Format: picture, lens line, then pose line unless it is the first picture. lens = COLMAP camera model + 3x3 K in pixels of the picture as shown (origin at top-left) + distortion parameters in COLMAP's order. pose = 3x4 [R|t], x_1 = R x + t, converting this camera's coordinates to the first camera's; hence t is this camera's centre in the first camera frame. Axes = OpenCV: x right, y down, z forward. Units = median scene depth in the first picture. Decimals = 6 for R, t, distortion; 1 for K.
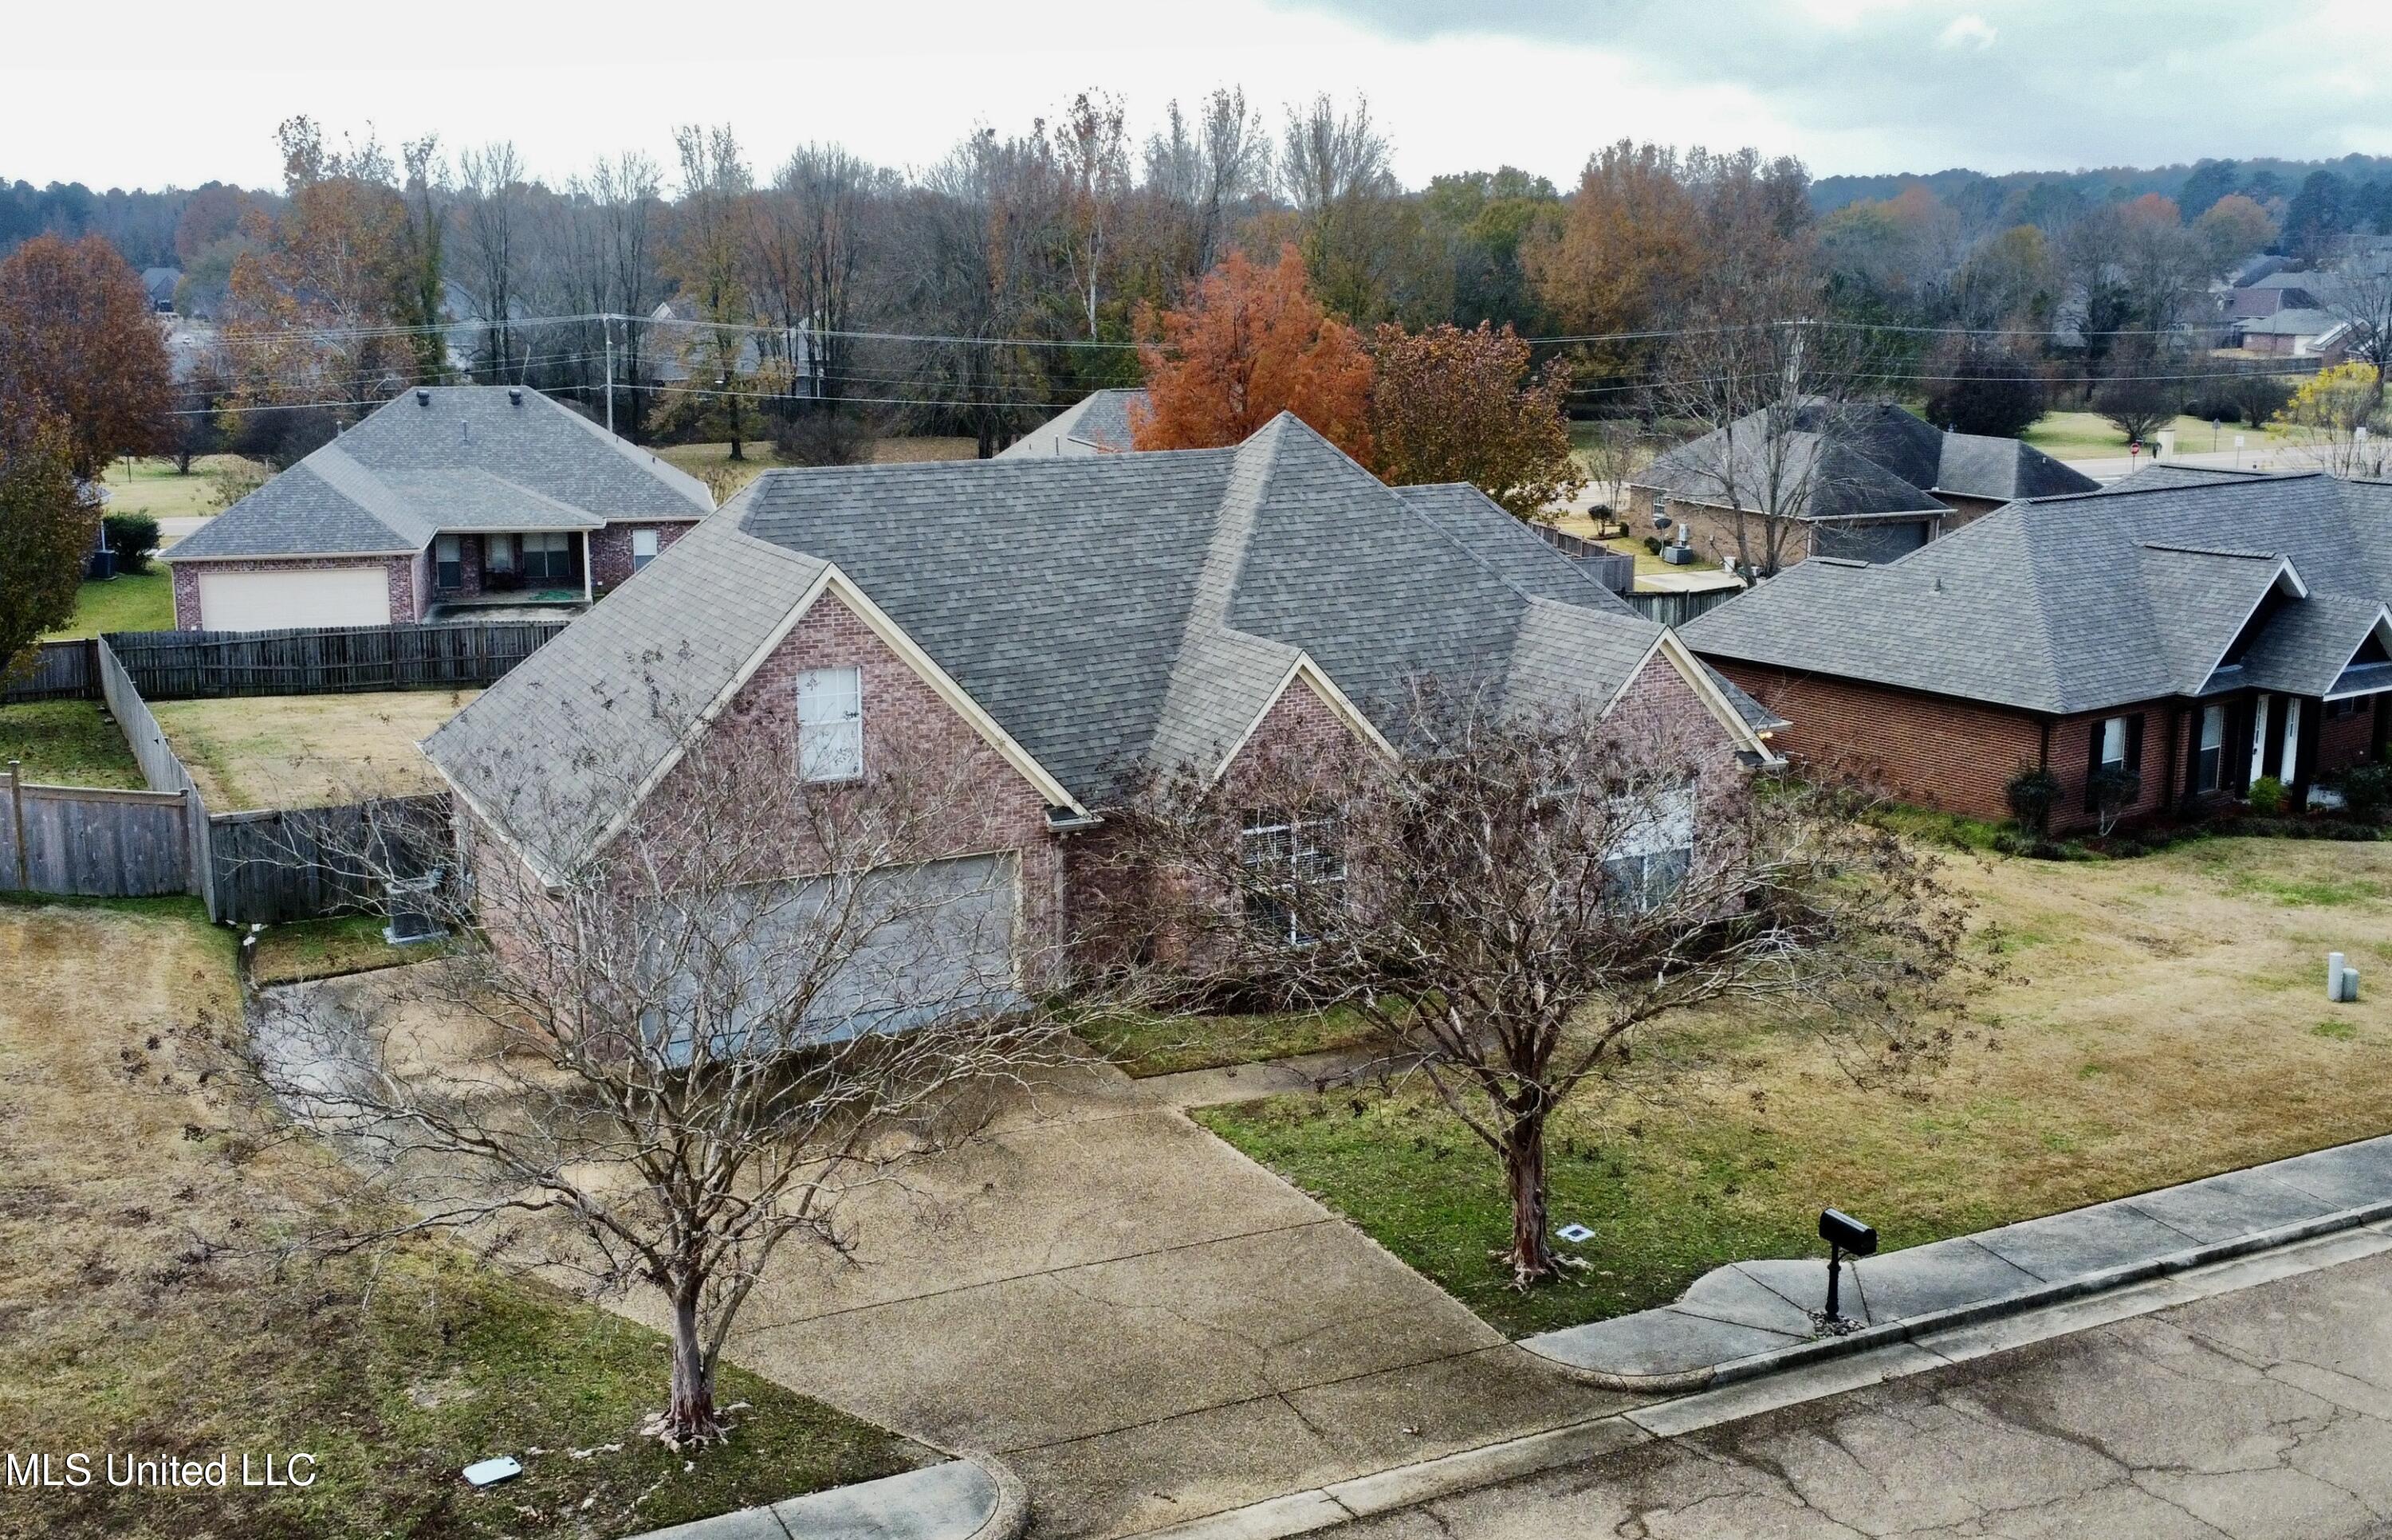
lens RADIAL K [[2294.8, 0, 1136.9], [0, 2294.8, 704.7], [0, 0, 1]] dist [0.013335, -0.004868]
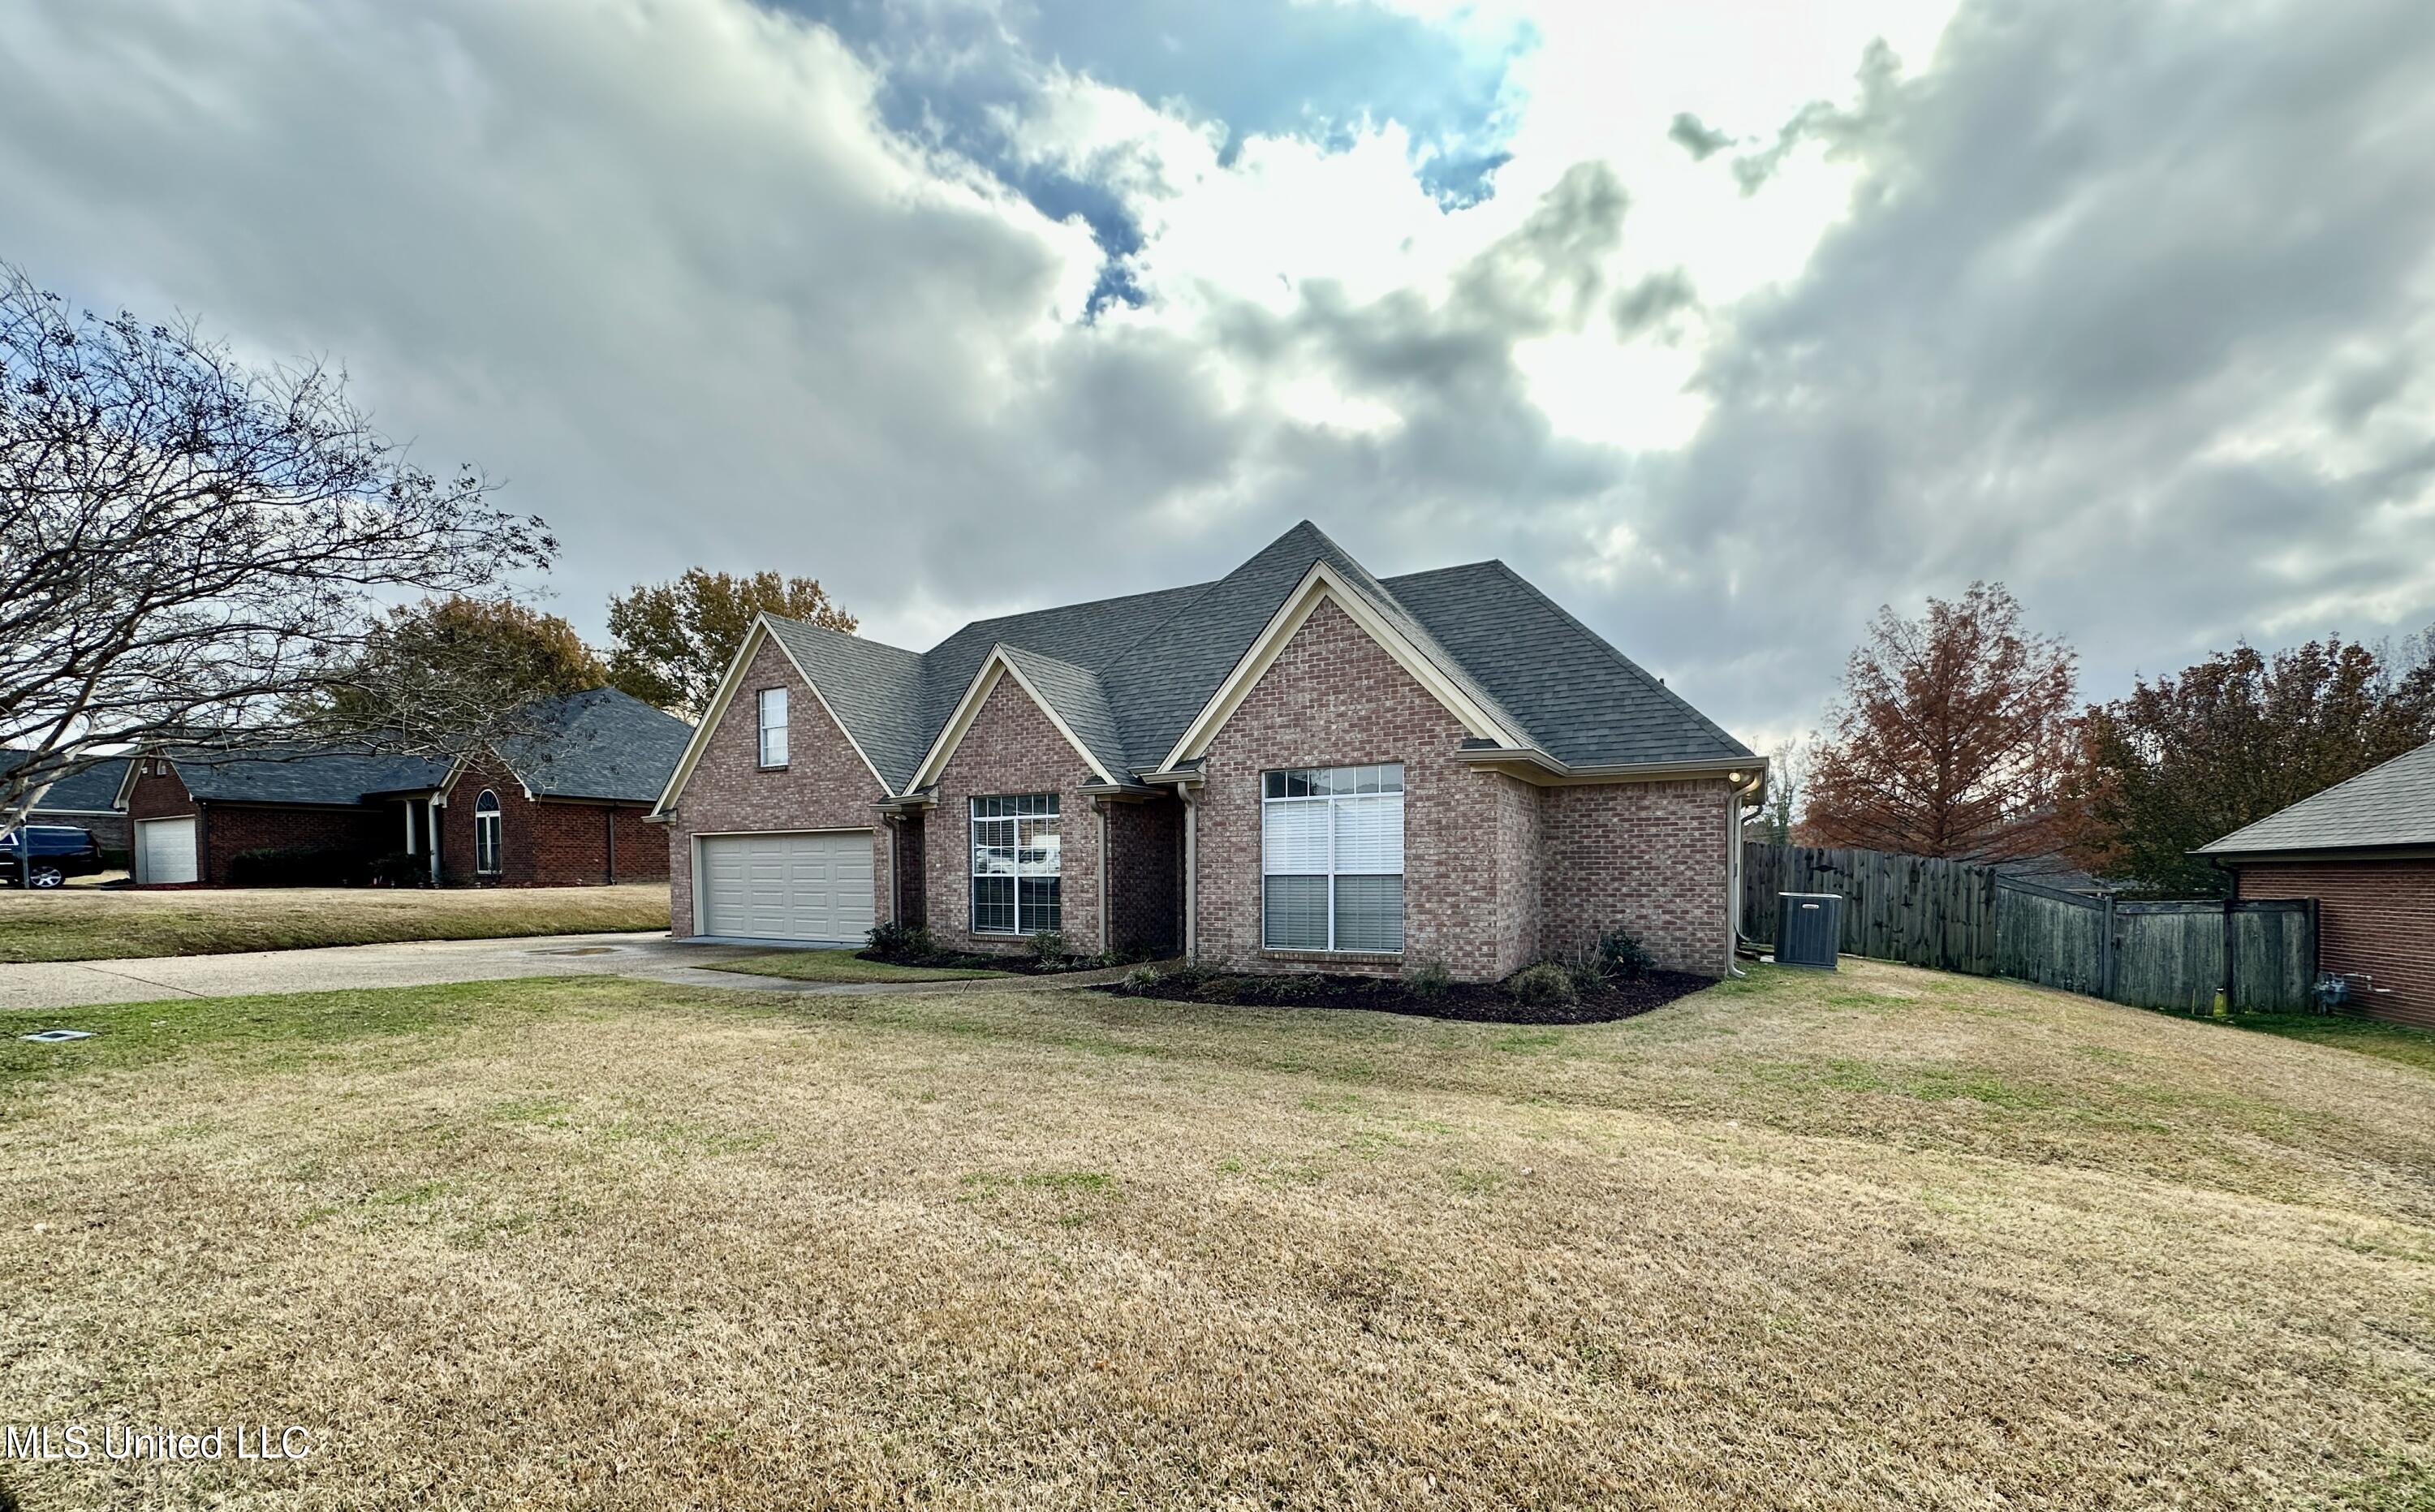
lens RADIAL K [[968.0, 0, 1218.3], [0, 968.0, 909.5], [0, 0, 1]] dist [-0.002026, -0.000180]
pose [[0.559569, 0.032185, -0.828158, 0.462775], [-0.156640, 0.985343, -0.067545, 0.103161], [0.813847, 0.167518, 0.556409, 0.778113]]
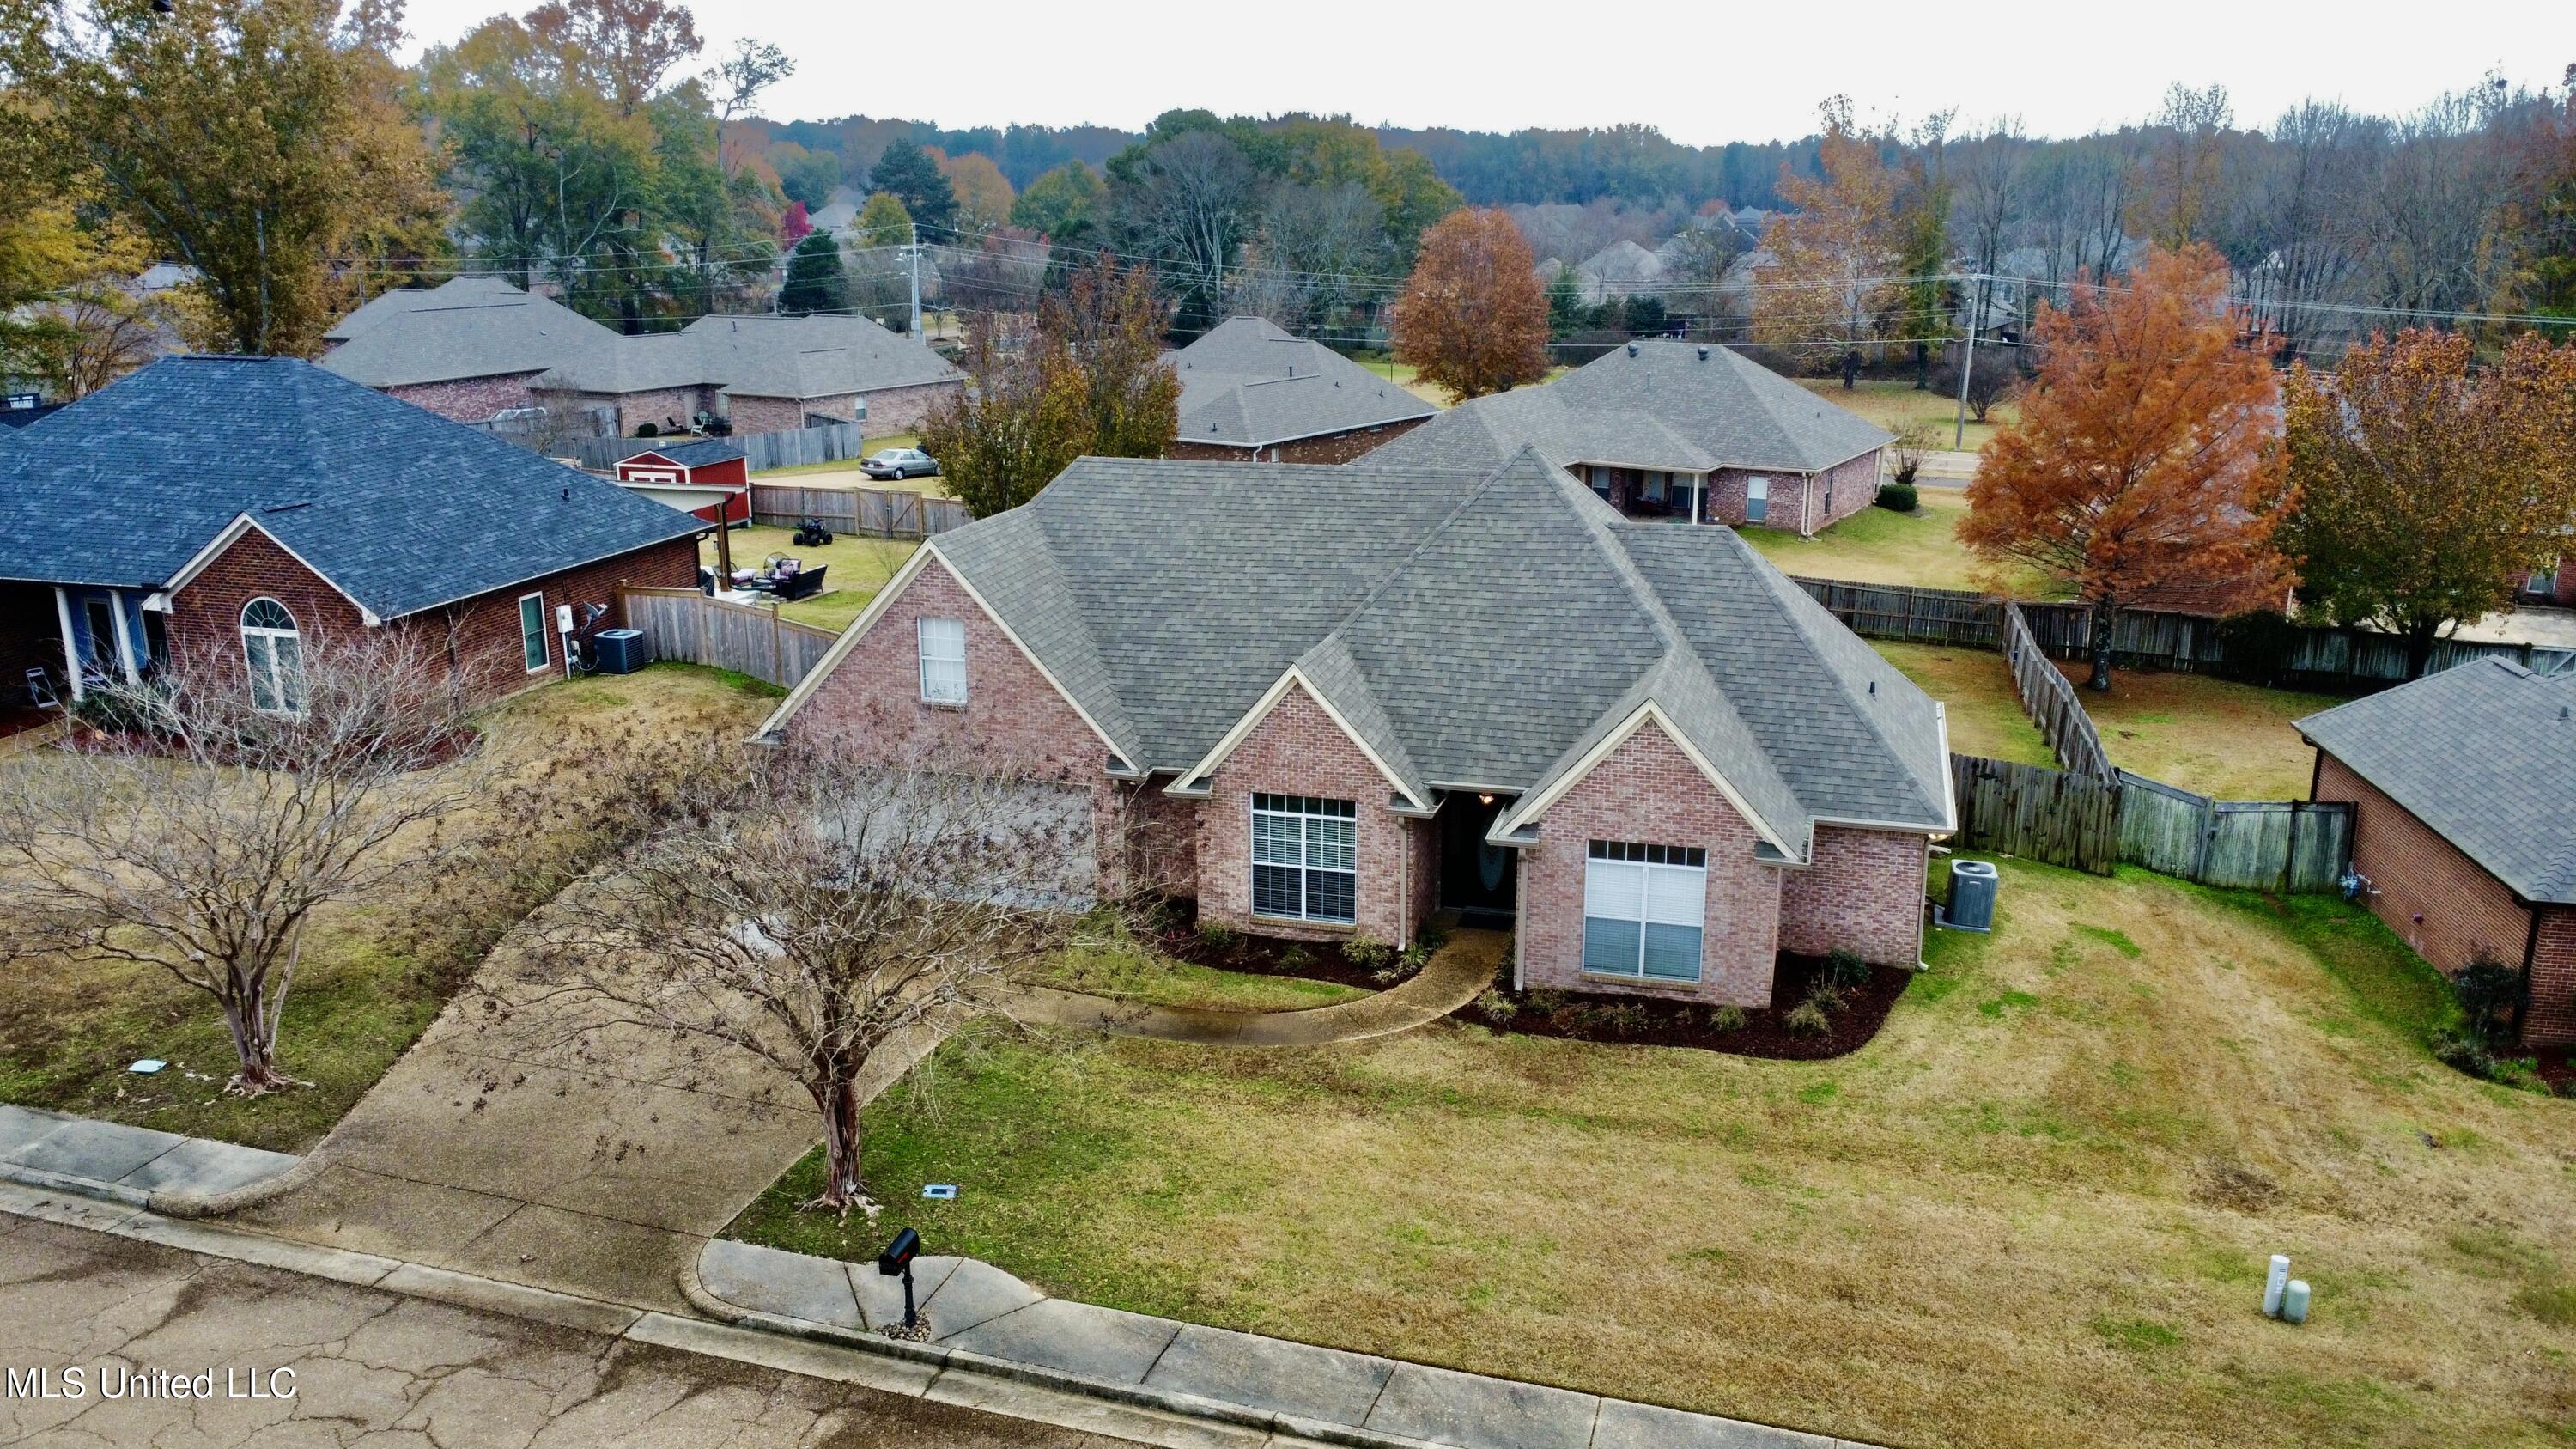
lens RADIAL K [[1929.5, 0, 1293.6], [0, 1929.5, 740.4], [0, 0, 1]] dist [0.010749, 0.000705]
pose [[0.731419, 0.185361, -0.656253, 0.635786], [-0.129783, 0.982597, 0.132889, -0.101936], [0.669464, -0.012027, 0.742747, 0.273078]]
